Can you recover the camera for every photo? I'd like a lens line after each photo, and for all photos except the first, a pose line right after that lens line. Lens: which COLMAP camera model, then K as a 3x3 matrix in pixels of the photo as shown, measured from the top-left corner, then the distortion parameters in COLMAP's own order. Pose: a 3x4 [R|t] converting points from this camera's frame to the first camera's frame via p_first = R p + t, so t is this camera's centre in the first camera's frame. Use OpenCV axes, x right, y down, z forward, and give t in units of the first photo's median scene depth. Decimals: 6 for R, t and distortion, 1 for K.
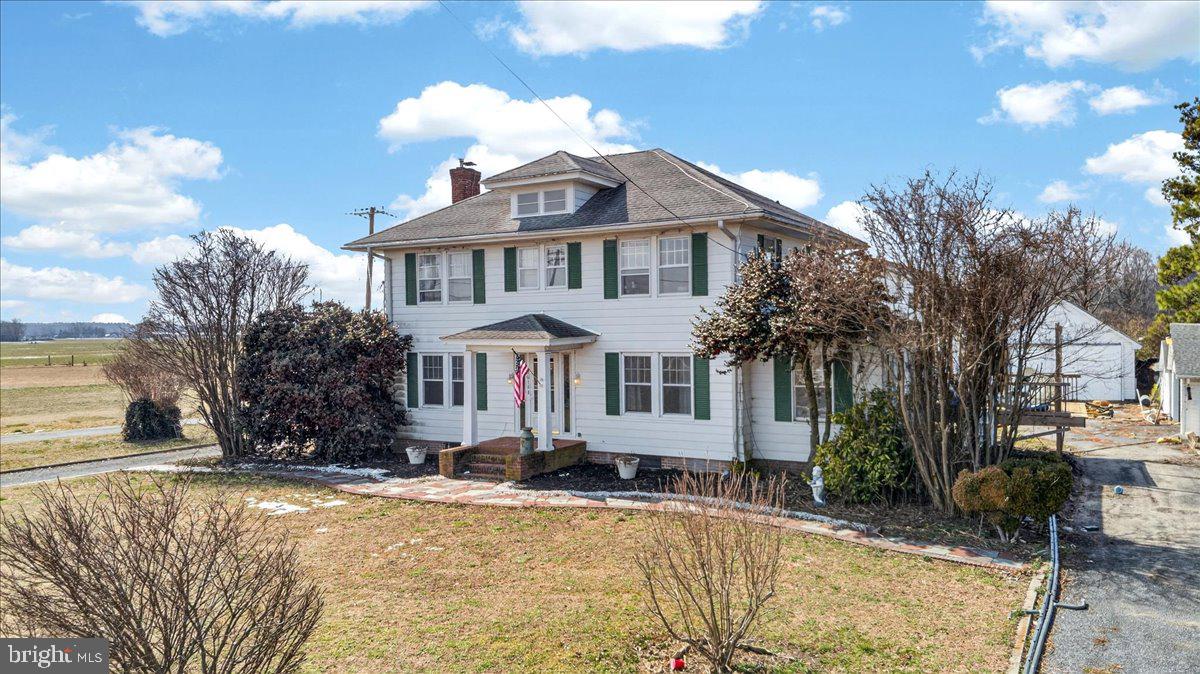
lens RADIAL K [[858.3, 0, 600.0], [0, 858.3, 337.0], [0, 0, 1]] dist [0.107618, -0.316386]
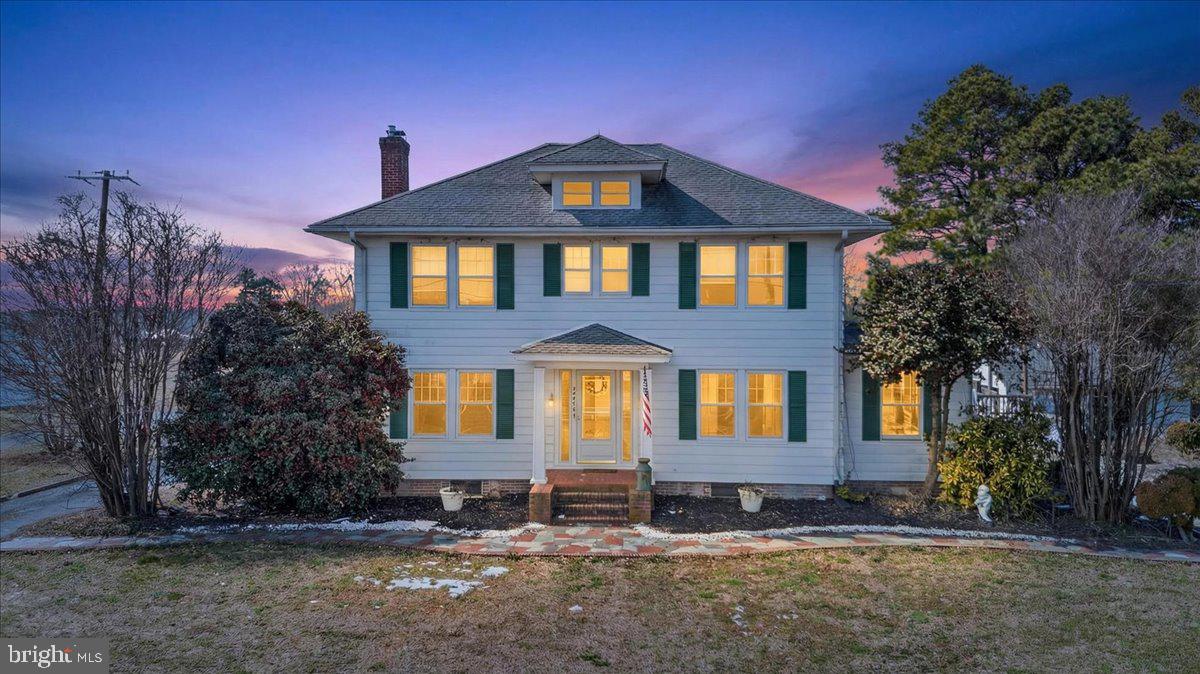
lens RADIAL K [[858.3, 0, 600.0], [0, 858.3, 337.0], [0, 0, 1]] dist [0.107618, -0.316386]
pose [[0.896340, 0.019674, 0.442931, -0.455502], [-0.011134, 0.999699, -0.021874, 0.004864], [-0.443228, 0.014675, 0.896289, 0.235656]]
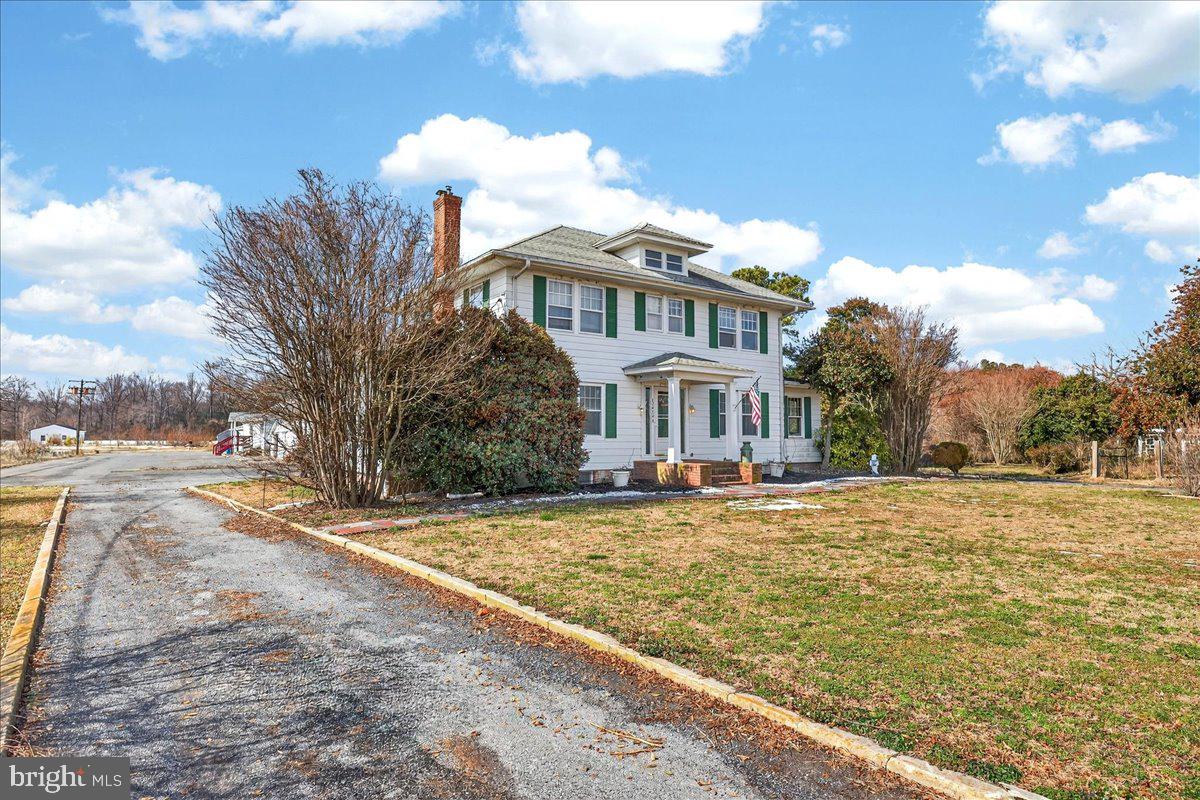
lens RADIAL K [[688.7, 0, 600.0], [0, 688.7, 400.0], [0, 0, 1]] dist [-0.002500, 0.000000]
pose [[0.424082, 0.061948, 0.903502, -0.982969], [0.001658, 0.997603, -0.069178, 0.104420], [-0.905622, 0.030835, 0.422963, 0.702836]]
